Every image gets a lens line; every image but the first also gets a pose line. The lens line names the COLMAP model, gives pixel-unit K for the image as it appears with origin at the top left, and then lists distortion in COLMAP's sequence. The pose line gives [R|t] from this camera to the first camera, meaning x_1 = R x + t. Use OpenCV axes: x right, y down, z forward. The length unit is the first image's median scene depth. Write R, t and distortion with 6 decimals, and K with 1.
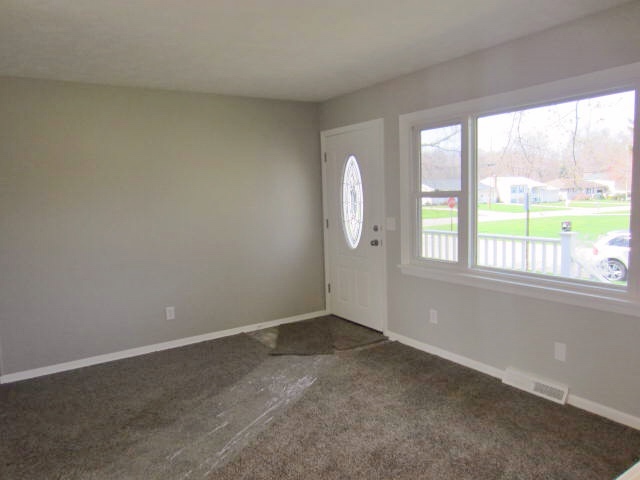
lens RADIAL K [[462.3, 0, 317.0], [0, 462.3, 241.3], [0, 0, 1]] dist [-0.020493, 0.008332]
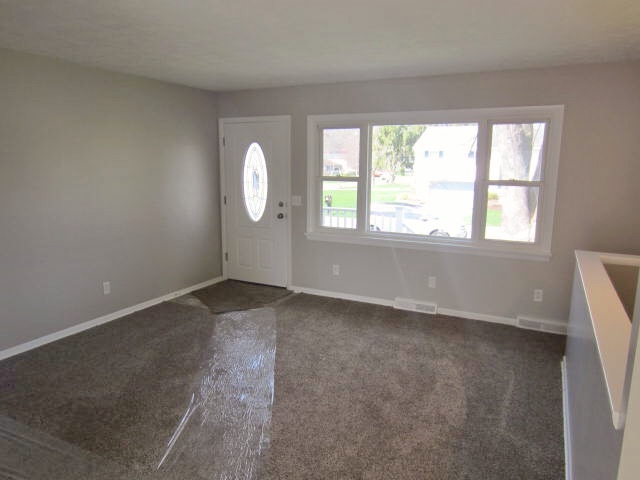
lens RADIAL K [[462.3, 0, 317.0], [0, 462.3, 241.3], [0, 0, 1]] dist [-0.020493, 0.008332]
pose [[0.868790, -0.044809, 0.493150, -0.418899], [0.015858, 0.997904, 0.062733, -0.005791], [-0.494927, -0.046682, 0.867680, -0.127244]]
